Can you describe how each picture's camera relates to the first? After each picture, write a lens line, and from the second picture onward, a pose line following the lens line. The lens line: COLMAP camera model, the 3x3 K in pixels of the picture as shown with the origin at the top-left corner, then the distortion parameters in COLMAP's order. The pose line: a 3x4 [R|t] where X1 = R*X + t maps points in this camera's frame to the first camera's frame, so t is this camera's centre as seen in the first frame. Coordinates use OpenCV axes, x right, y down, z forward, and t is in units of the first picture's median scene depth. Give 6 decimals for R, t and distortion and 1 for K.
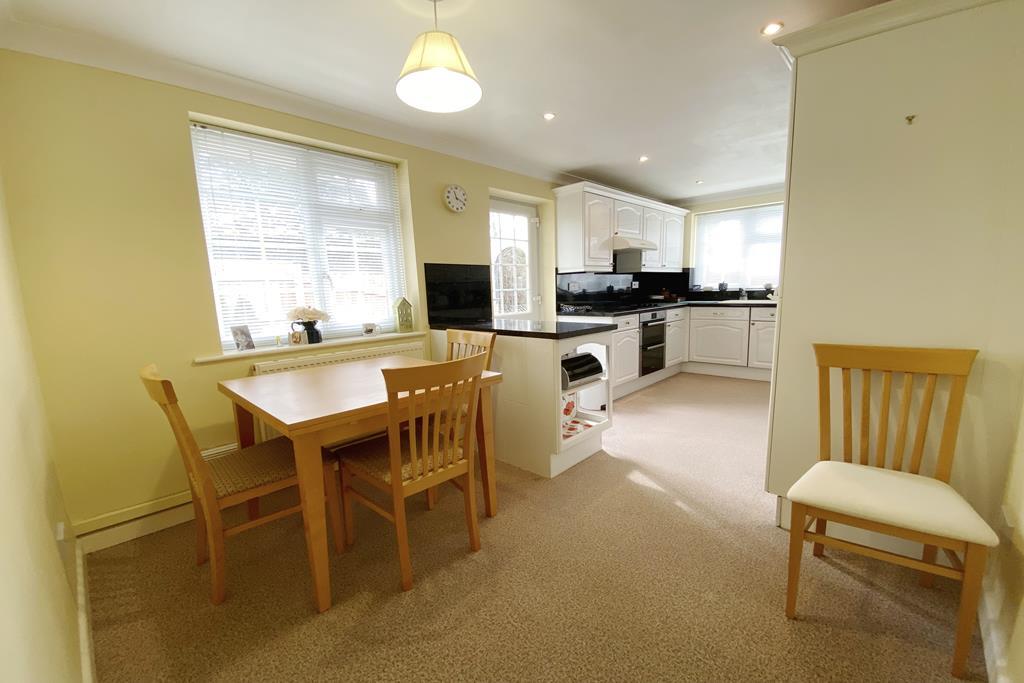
lens RADIAL K [[416.1, 0, 511.2], [0, 416.1, 344.2], [0, 0, 1]] dist [0.064181, -0.055066]
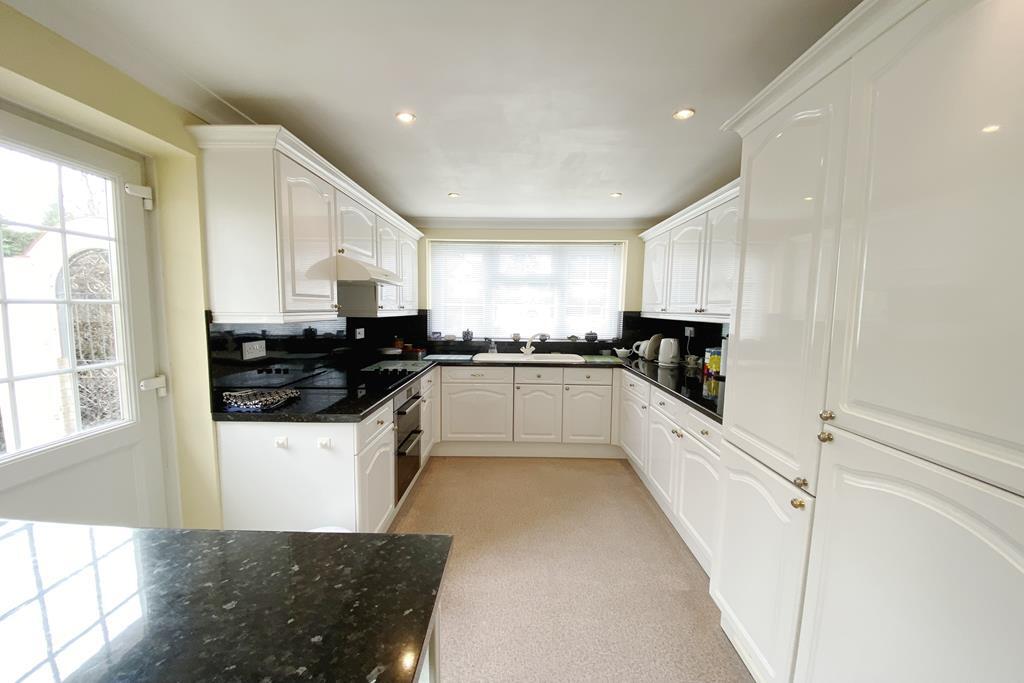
lens RADIAL K [[416.1, 0, 511.2], [0, 416.1, 344.2], [0, 0, 1]] dist [0.064181, -0.055066]
pose [[0.743404, -0.023186, 0.668441, 0.043096], [0.059221, 0.997756, -0.031254, -0.105393], [-0.666216, 0.062820, 0.743109, 0.422319]]
